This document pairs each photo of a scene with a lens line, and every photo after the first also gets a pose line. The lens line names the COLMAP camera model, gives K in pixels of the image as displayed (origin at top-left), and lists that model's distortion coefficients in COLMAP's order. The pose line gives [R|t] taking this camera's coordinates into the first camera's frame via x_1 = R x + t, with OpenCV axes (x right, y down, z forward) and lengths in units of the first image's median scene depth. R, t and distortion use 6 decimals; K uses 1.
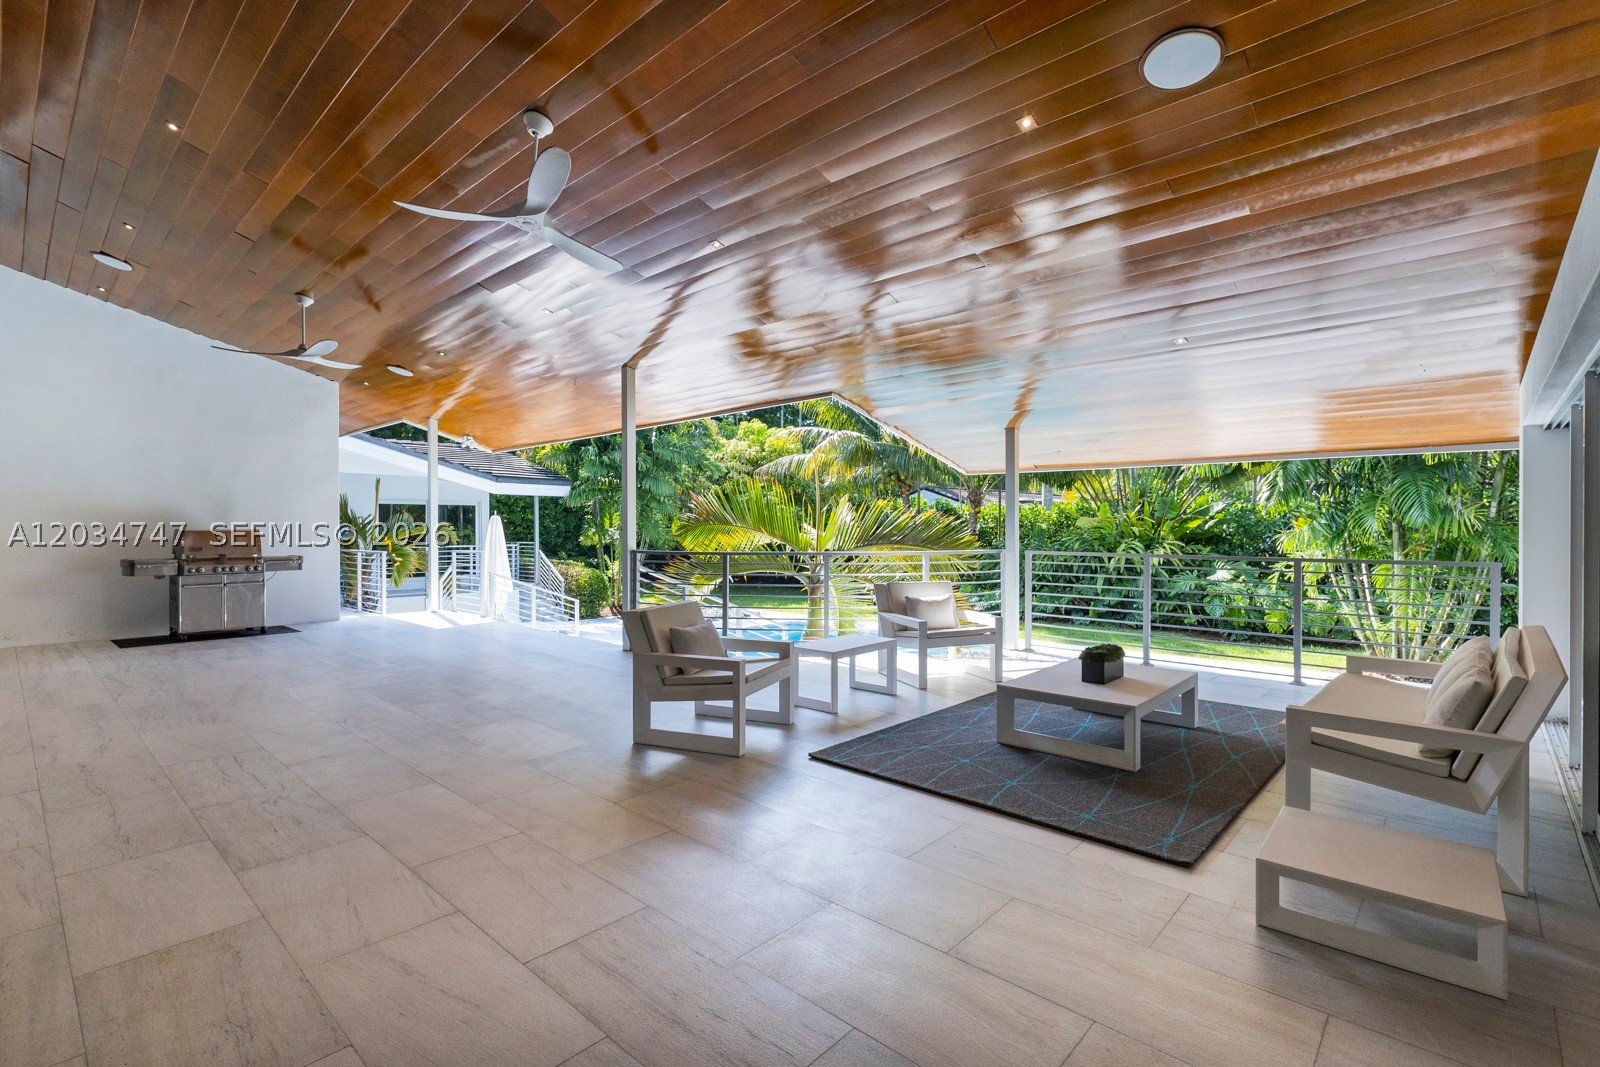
lens RADIAL K [[738.4, 0, 797.2], [0, 738.4, 523.9], [0, 0, 1]] dist [0.000923, 0.000967]
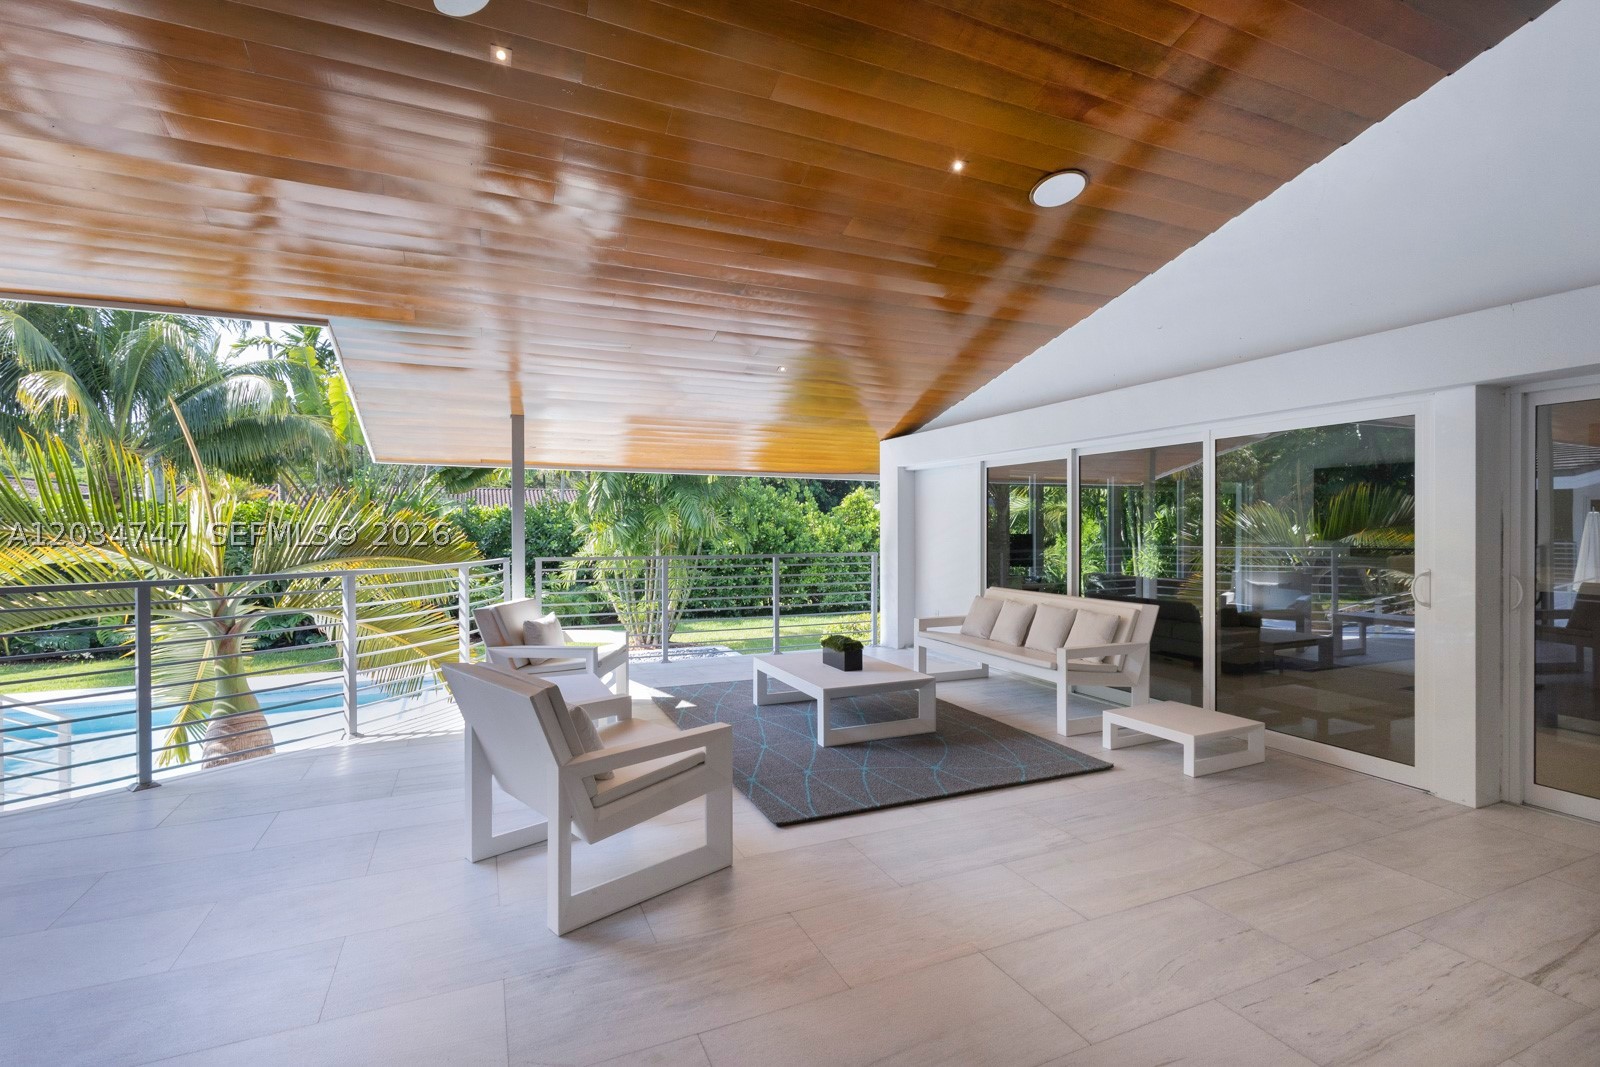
lens RADIAL K [[738.4, 0, 799.8], [0, 738.4, 526.6], [0, 0, 1]] dist [0.000923, 0.000967]
pose [[0.399519, 0.000874, 0.916724, -0.368182], [0.001840, 0.999997, -0.001755, 0.000535], [-0.916723, 0.002388, 0.399517, 0.356663]]
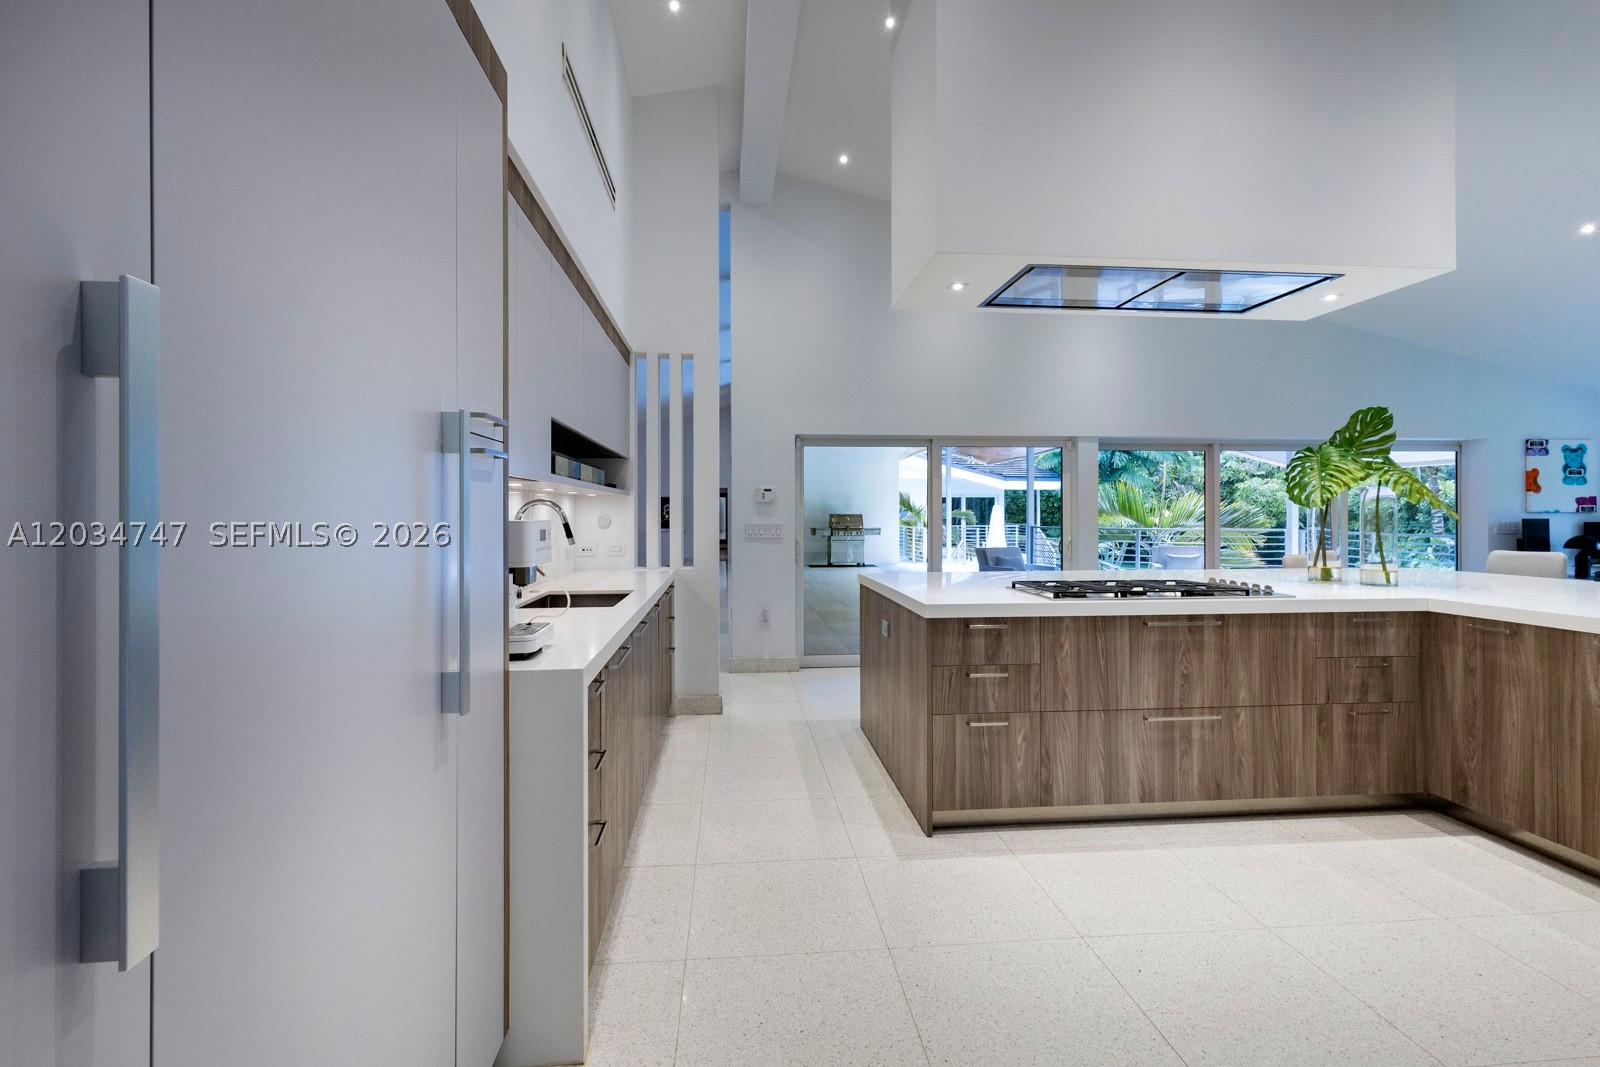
lens RADIAL K [[738.4, 0, 800.1], [0, 738.4, 517.0], [0, 0, 1]] dist [0.000923, 0.000967]
pose [[0.742959, 0.006169, -0.669308, 0.540241], [-0.000821, 0.999965, 0.008306, 0.000575], [0.669336, -0.005622, 0.742938, -0.665882]]
